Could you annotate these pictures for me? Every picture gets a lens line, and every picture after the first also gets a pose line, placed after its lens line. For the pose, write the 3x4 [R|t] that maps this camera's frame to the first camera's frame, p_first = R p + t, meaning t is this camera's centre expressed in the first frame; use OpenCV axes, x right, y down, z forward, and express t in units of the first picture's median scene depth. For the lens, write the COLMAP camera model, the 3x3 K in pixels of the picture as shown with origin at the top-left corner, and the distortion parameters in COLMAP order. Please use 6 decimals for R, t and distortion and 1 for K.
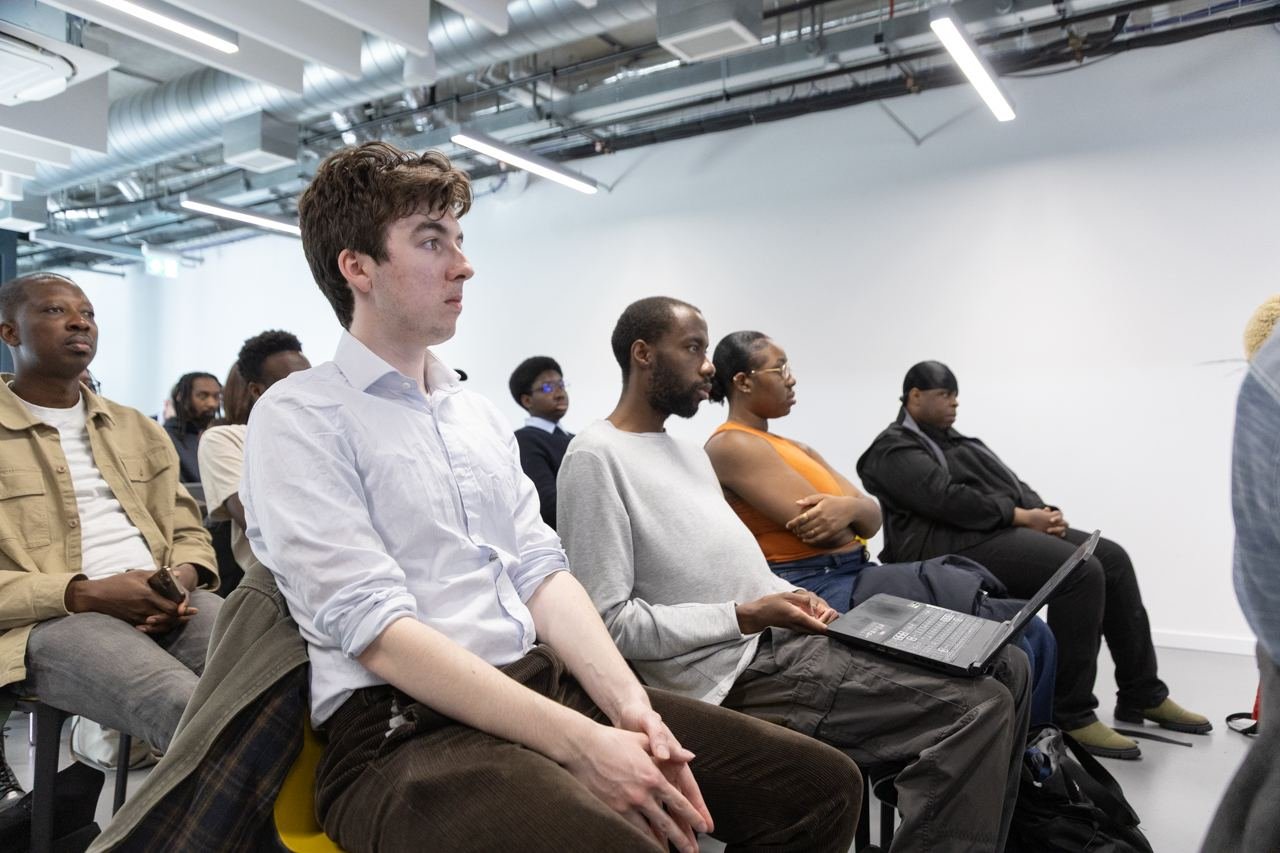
lens RADIAL K [[1002.7, 0, 640.0], [0, 1002.7, 426.5], [0, 0, 1]] dist [0.095905, -0.002237]
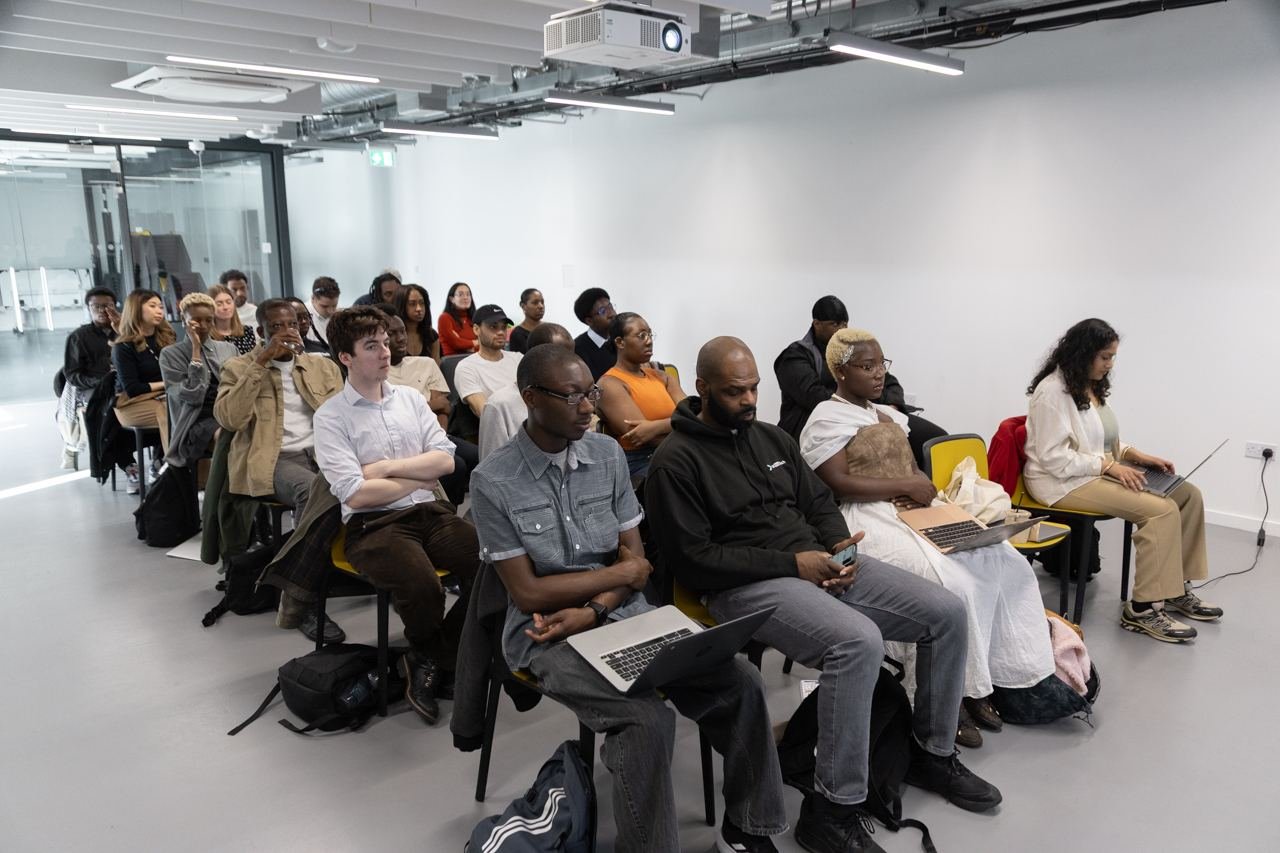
lens RADIAL K [[1002.7, 0, 640.0], [0, 1002.7, 426.5], [0, 0, 1]] dist [0.095905, -0.002237]
pose [[0.972884, 0.002937, -0.231276, 1.054452], [0.038716, 0.983744, 0.175354, -0.406580], [0.228031, -0.179553, 0.956955, -1.348756]]
